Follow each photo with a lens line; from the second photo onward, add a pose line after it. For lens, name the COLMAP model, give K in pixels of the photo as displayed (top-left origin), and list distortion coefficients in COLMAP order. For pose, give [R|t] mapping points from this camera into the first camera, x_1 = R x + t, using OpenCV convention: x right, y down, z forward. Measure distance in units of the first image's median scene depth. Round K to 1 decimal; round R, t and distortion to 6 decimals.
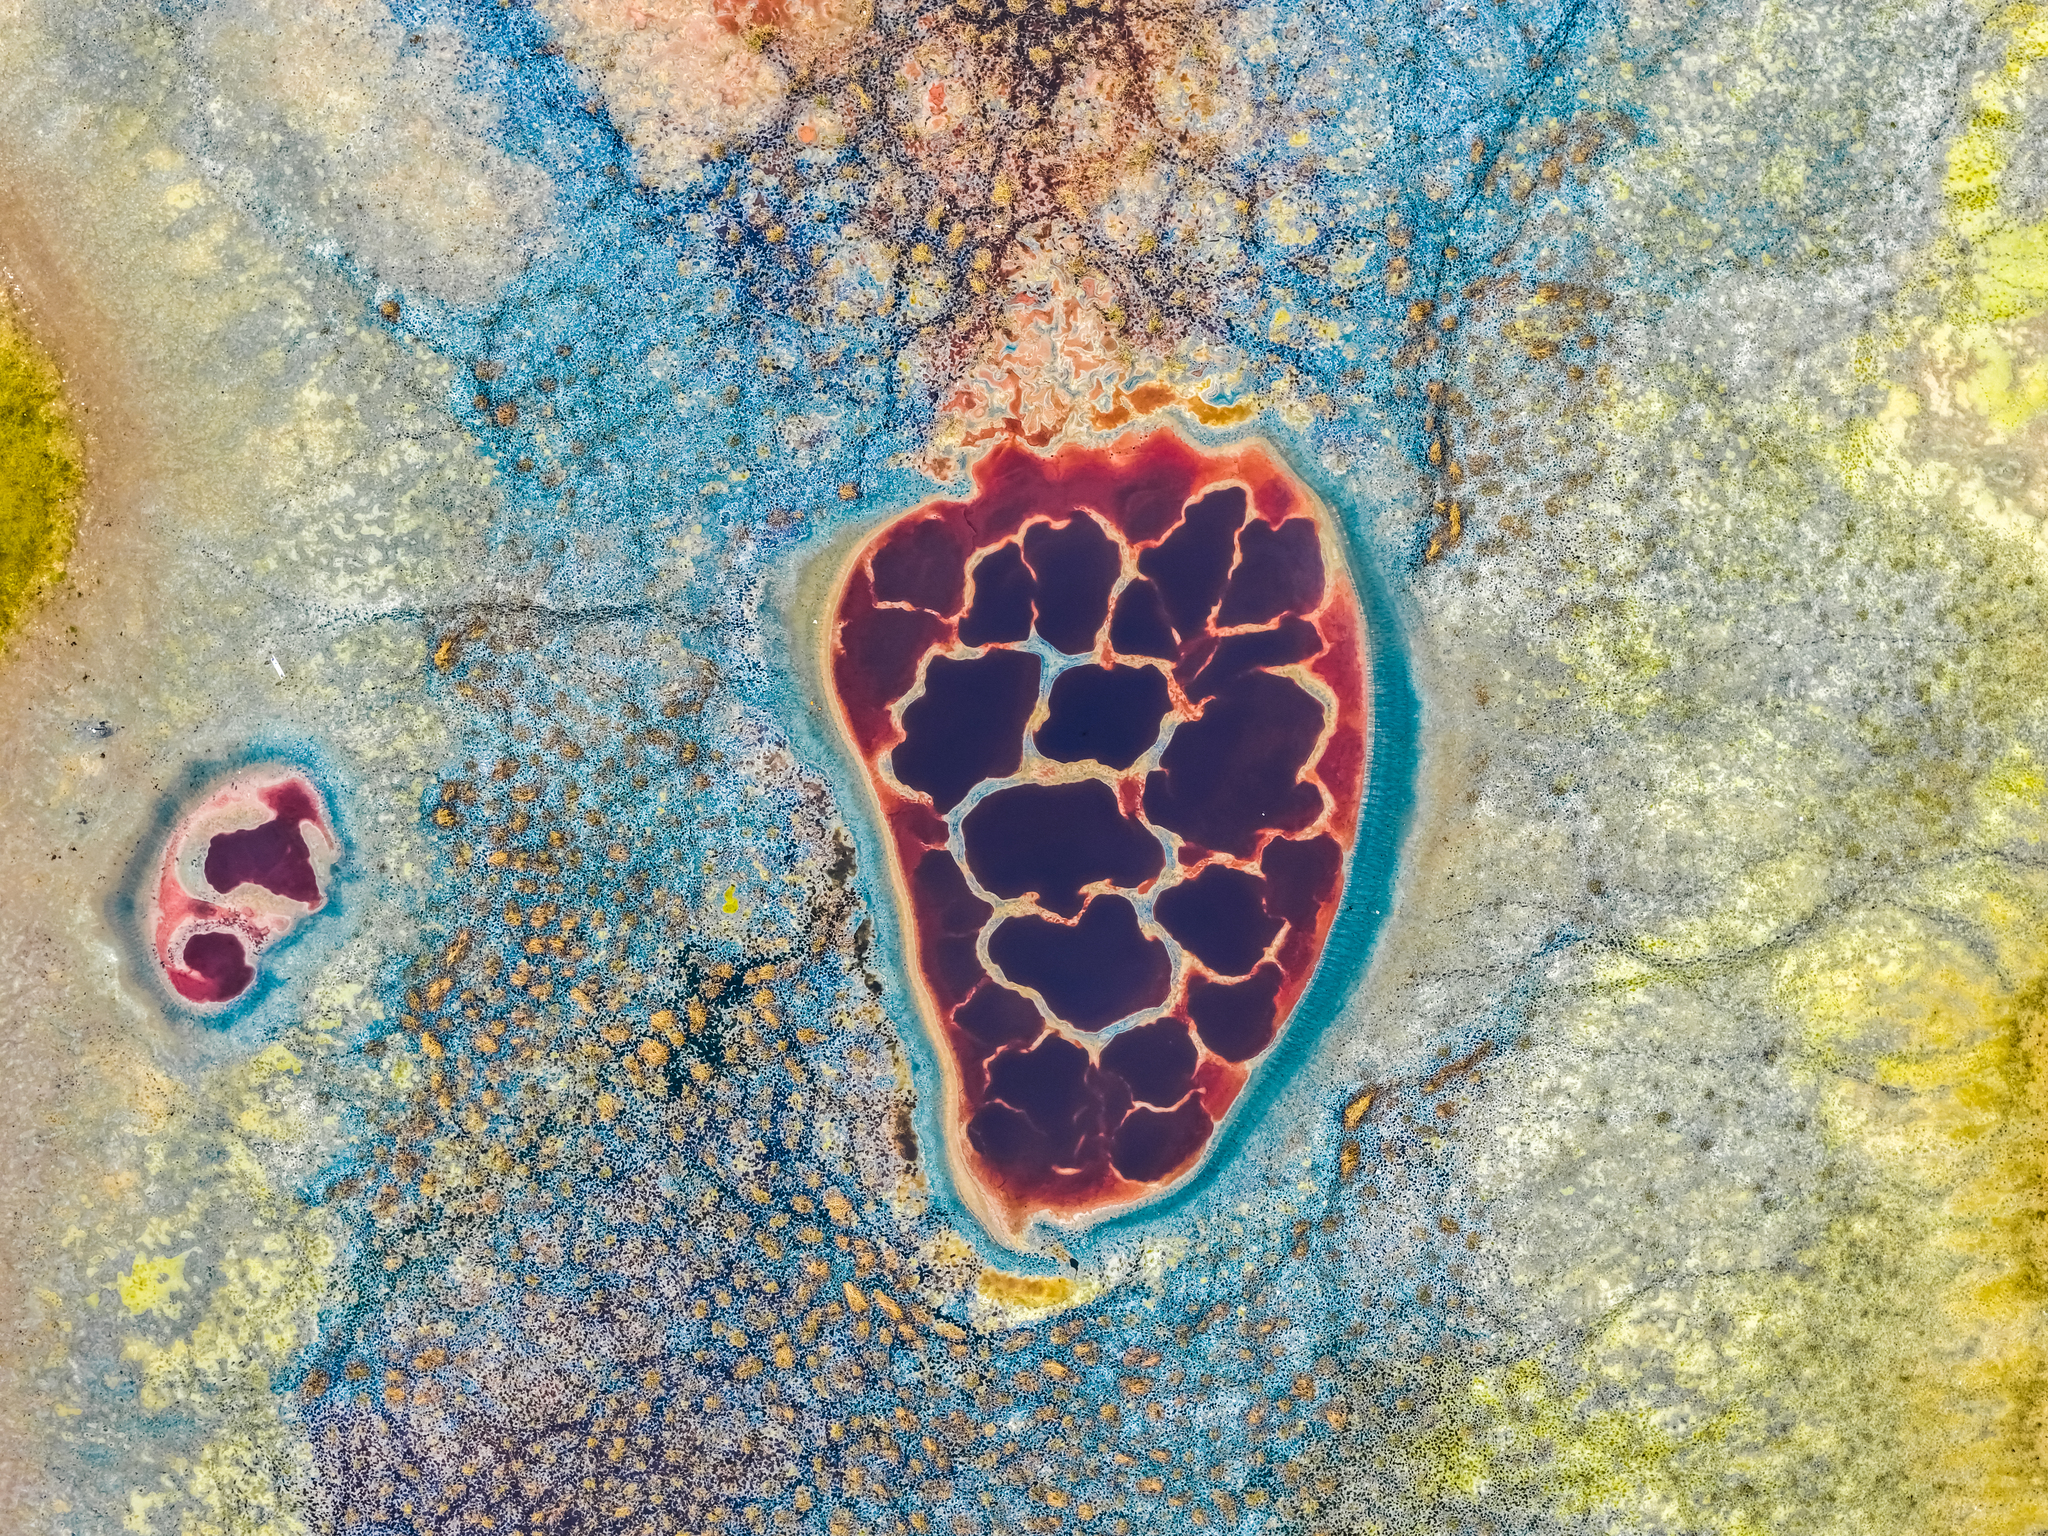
lens RADIAL K [[4087.9, 0, 1033.7], [0, 4087.9, 756.9], [0, 0, 1]] dist [-0.156254, 0.000000]
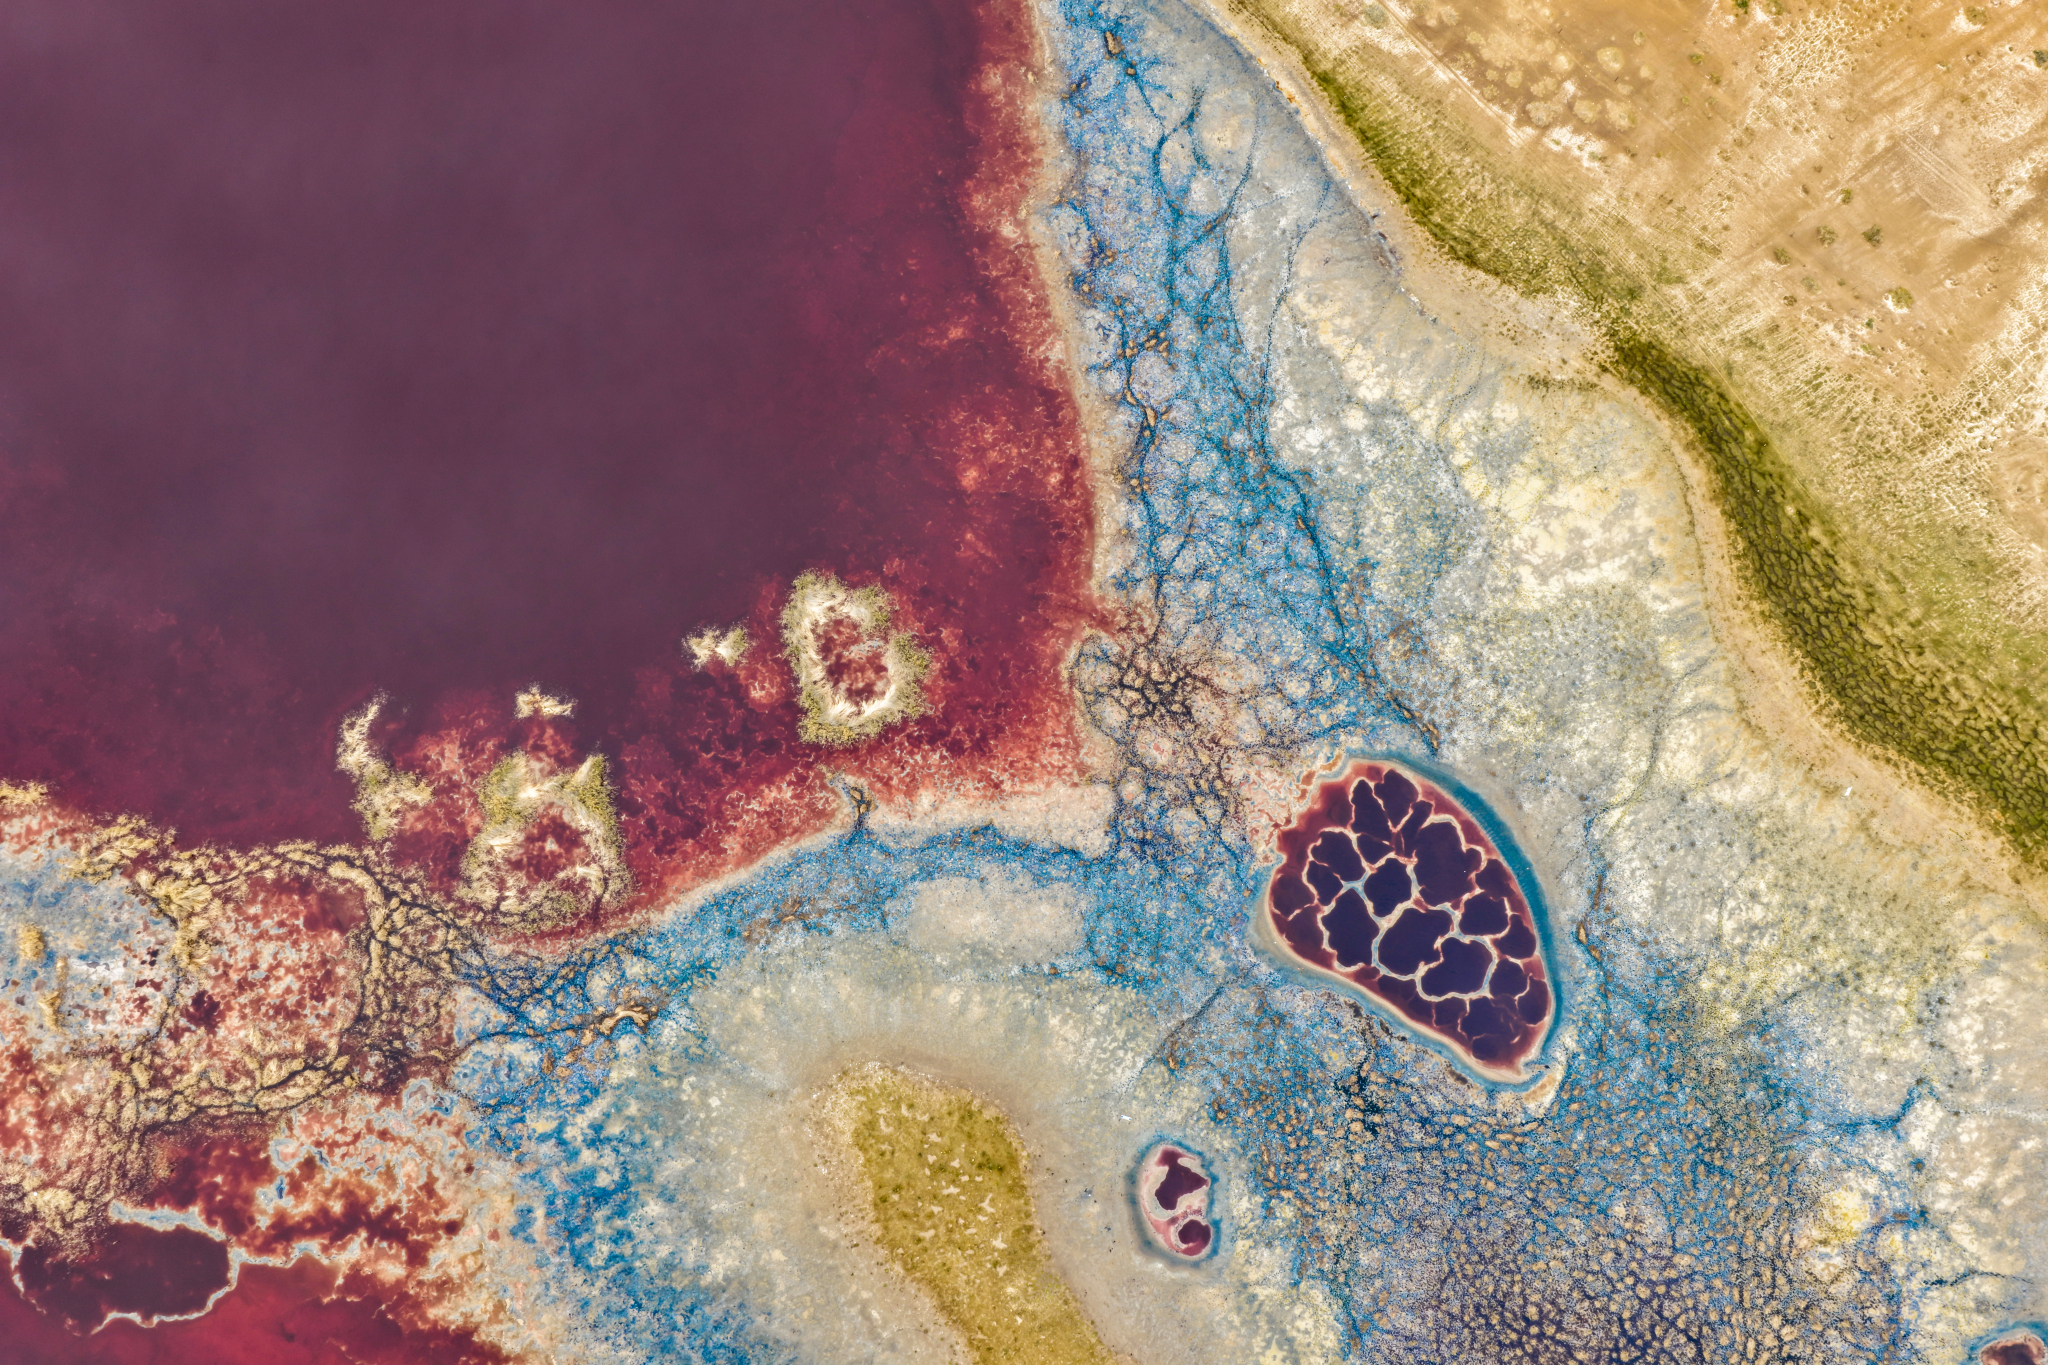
lens RADIAL K [[1700.1, 0, 1028.6], [0, 1700.1, 685.5], [0, 0, 1]] dist [-0.022685, 0.054844]
pose [[0.726740, -0.673786, 0.133647, -0.189073], [0.686912, 0.712716, -0.142084, -0.097916], [0.000481, 0.195062, 0.980791, 0.002264]]
